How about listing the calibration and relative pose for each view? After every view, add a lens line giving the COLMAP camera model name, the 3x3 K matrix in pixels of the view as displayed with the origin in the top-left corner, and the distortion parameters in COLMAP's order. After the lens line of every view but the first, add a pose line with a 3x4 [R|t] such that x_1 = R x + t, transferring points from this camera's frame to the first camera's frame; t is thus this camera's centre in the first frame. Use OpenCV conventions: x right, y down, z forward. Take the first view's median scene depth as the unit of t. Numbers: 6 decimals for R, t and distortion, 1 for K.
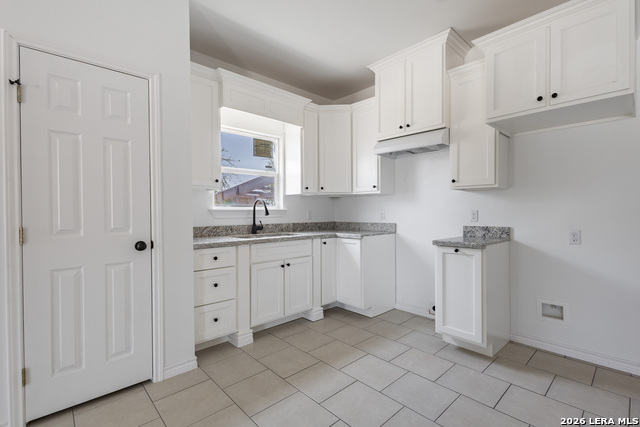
lens RADIAL K [[292.7, 0, 316.3], [0, 292.7, 213.3], [0, 0, 1]] dist [0.000856, -0.000506]
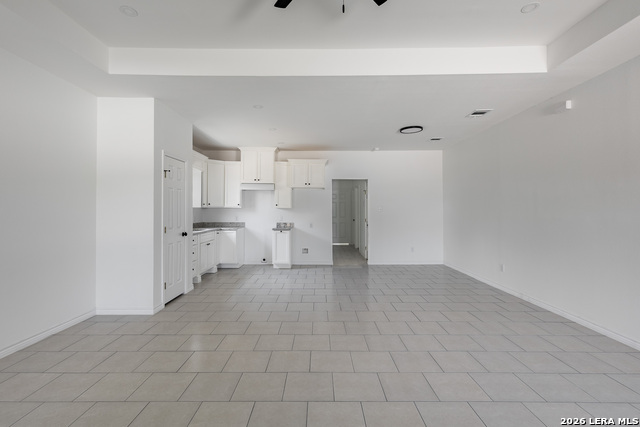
lens RADIAL K [[292.7, 0, 318.4], [0, 292.7, 211.1], [0, 0, 1]] dist [0.000856, -0.000506]
pose [[0.670628, 0.006744, 0.741763, -1.042314], [-0.002630, 0.999974, -0.006714, -0.036570], [-0.741789, 0.002552, 0.670628, -0.868878]]
